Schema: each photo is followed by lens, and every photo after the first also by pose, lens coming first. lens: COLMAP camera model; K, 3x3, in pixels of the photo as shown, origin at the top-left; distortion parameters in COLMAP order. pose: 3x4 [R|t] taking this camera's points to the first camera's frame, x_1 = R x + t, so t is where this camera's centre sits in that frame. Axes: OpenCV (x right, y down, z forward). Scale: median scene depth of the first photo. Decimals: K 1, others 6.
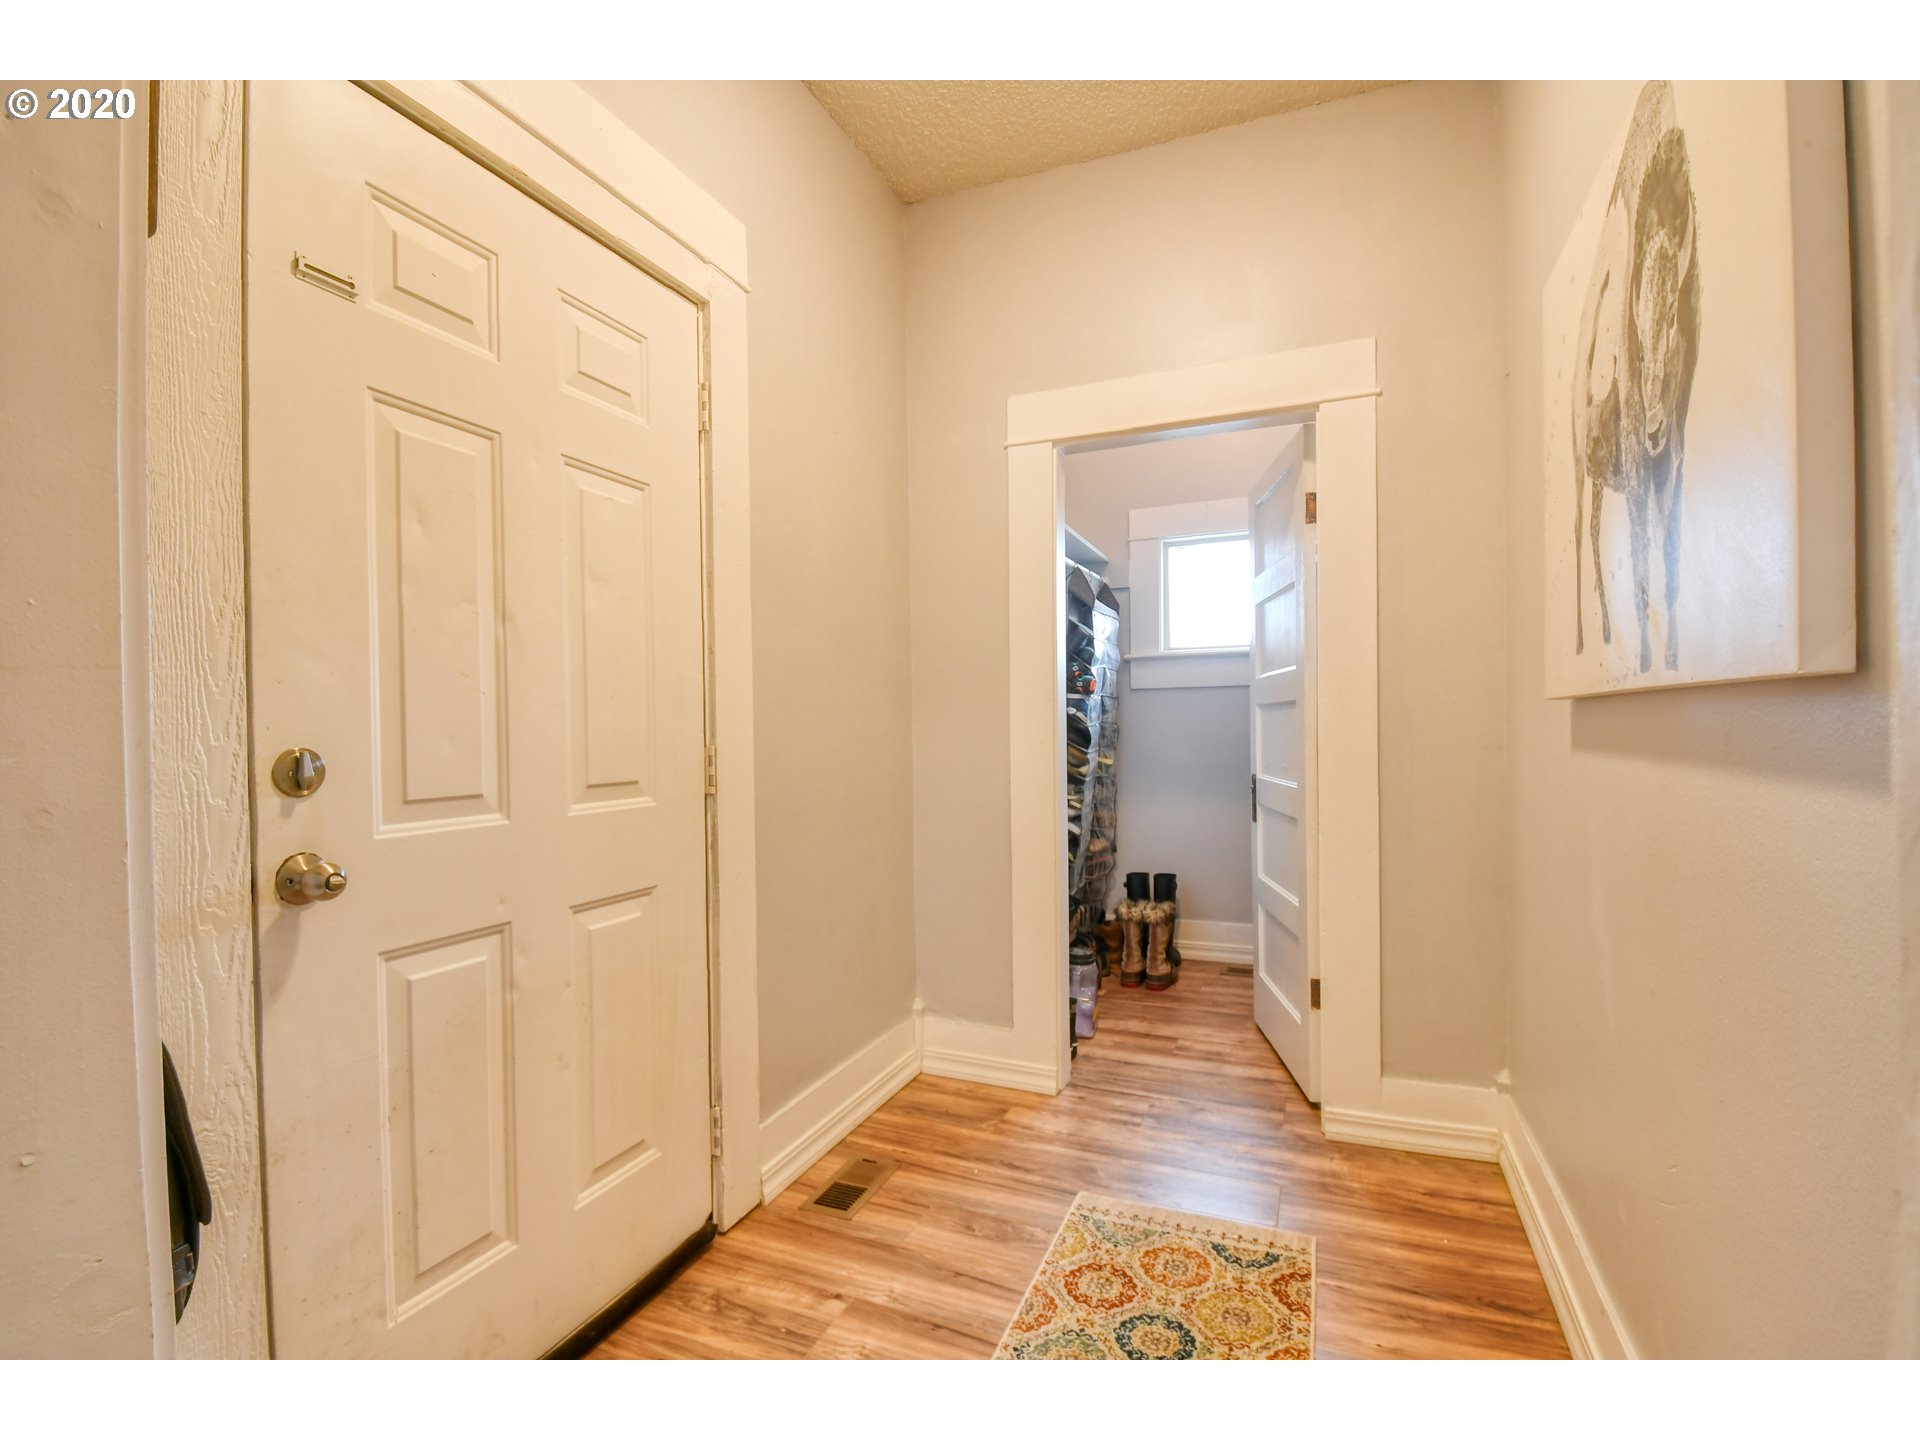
lens RADIAL K [[874.1, 0, 966.7], [0, 874.1, 724.6], [0, 0, 1]] dist [0.001457, 0.000077]
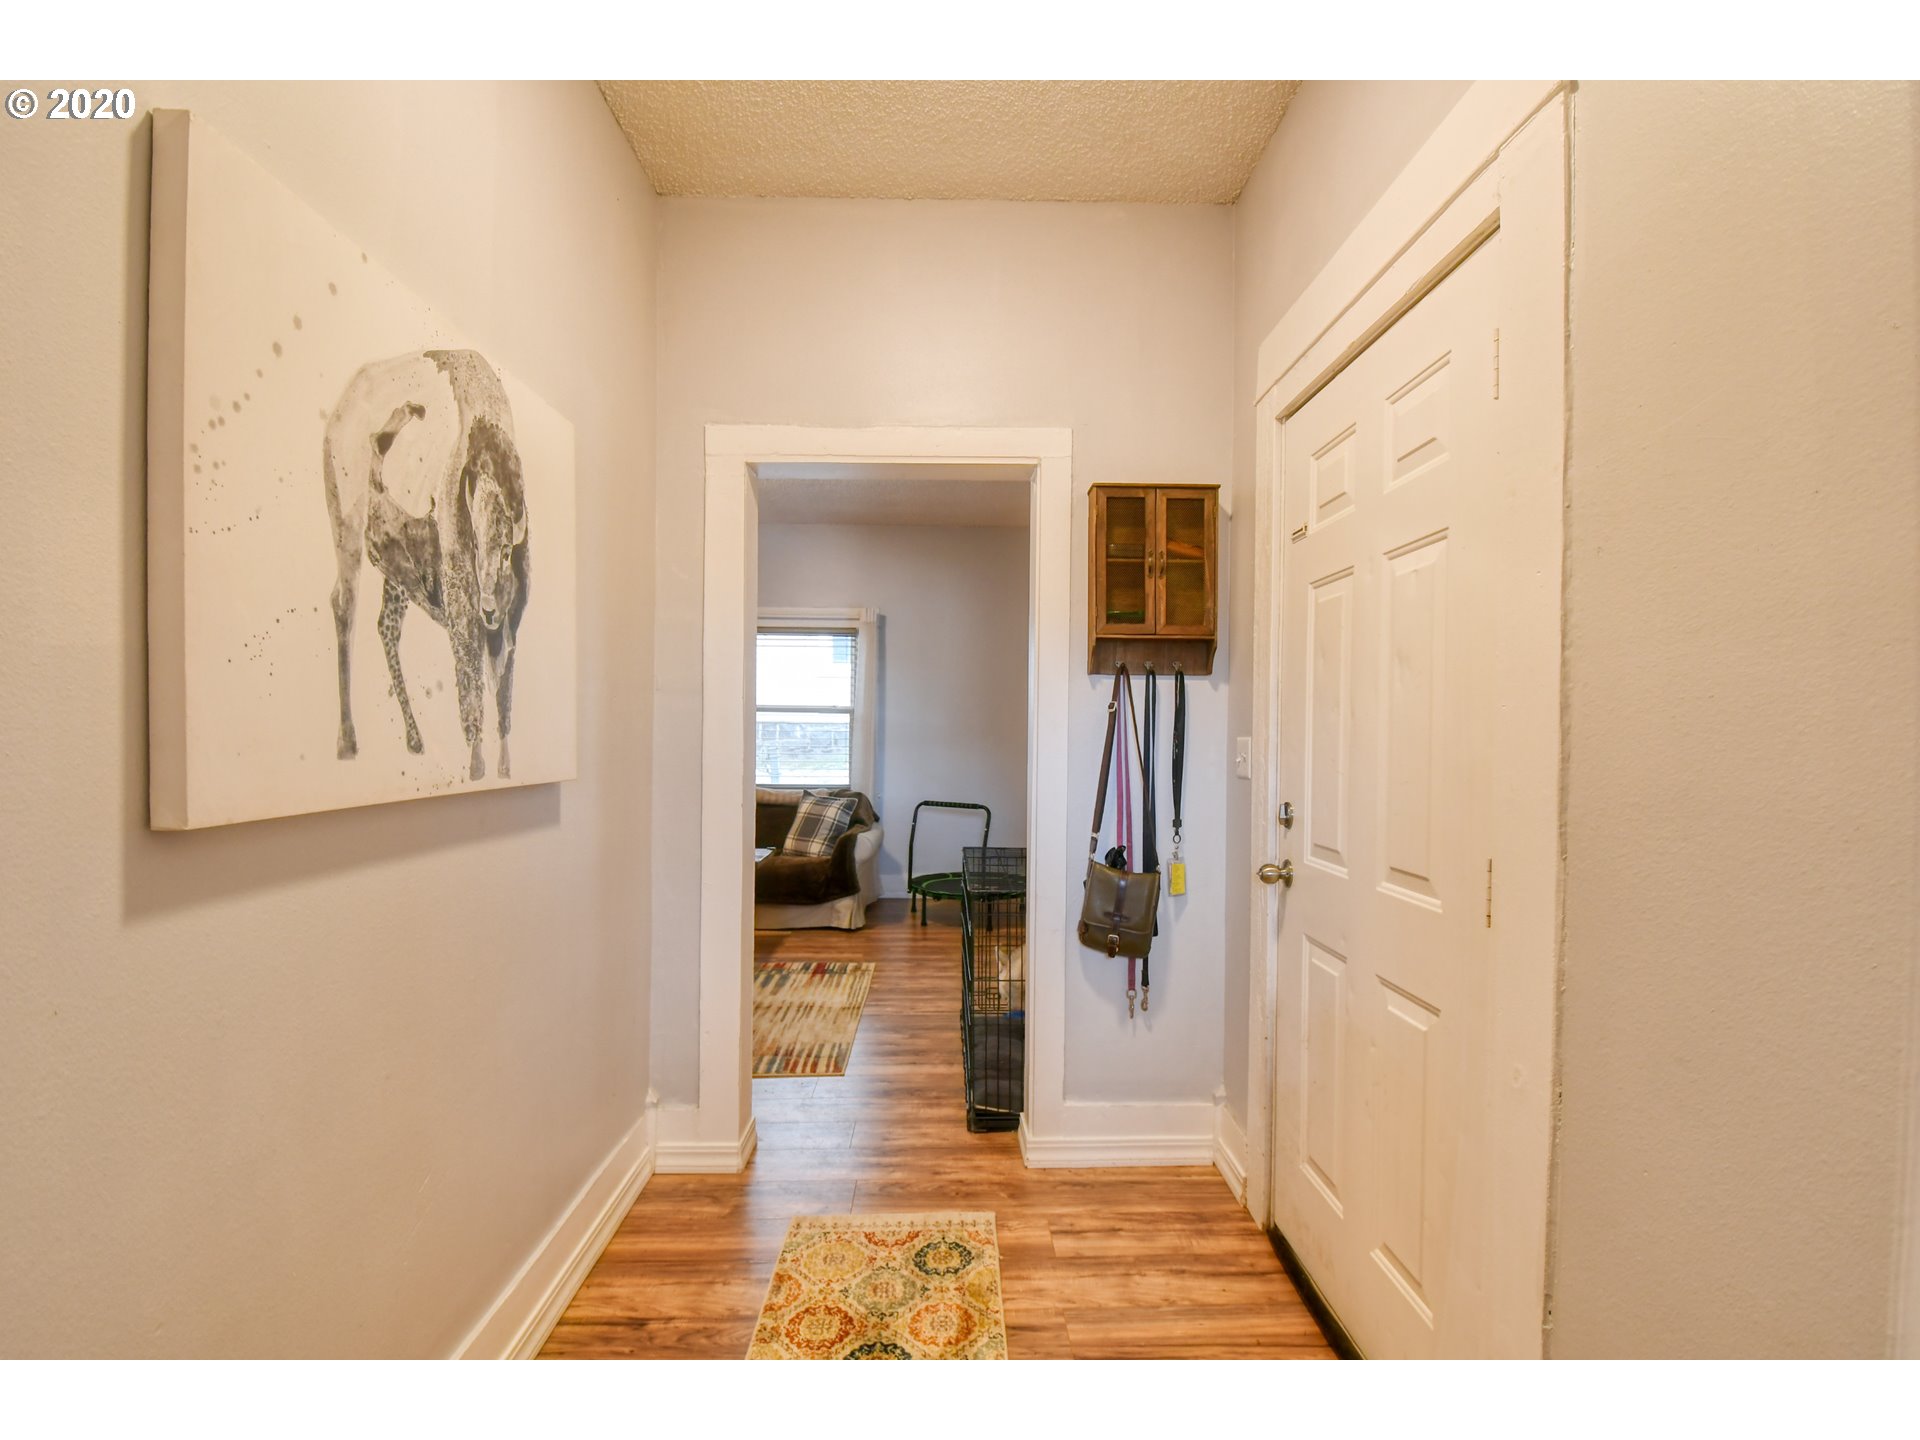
lens RADIAL K [[874.1, 0, 962.6], [0, 874.1, 730.2], [0, 0, 1]] dist [0.001457, 0.000077]
pose [[-0.913529, 0.002991, -0.406763, 0.467297], [0.003156, 0.999995, 0.000266, -0.098470], [0.406762, -0.001041, -0.913534, 1.853873]]
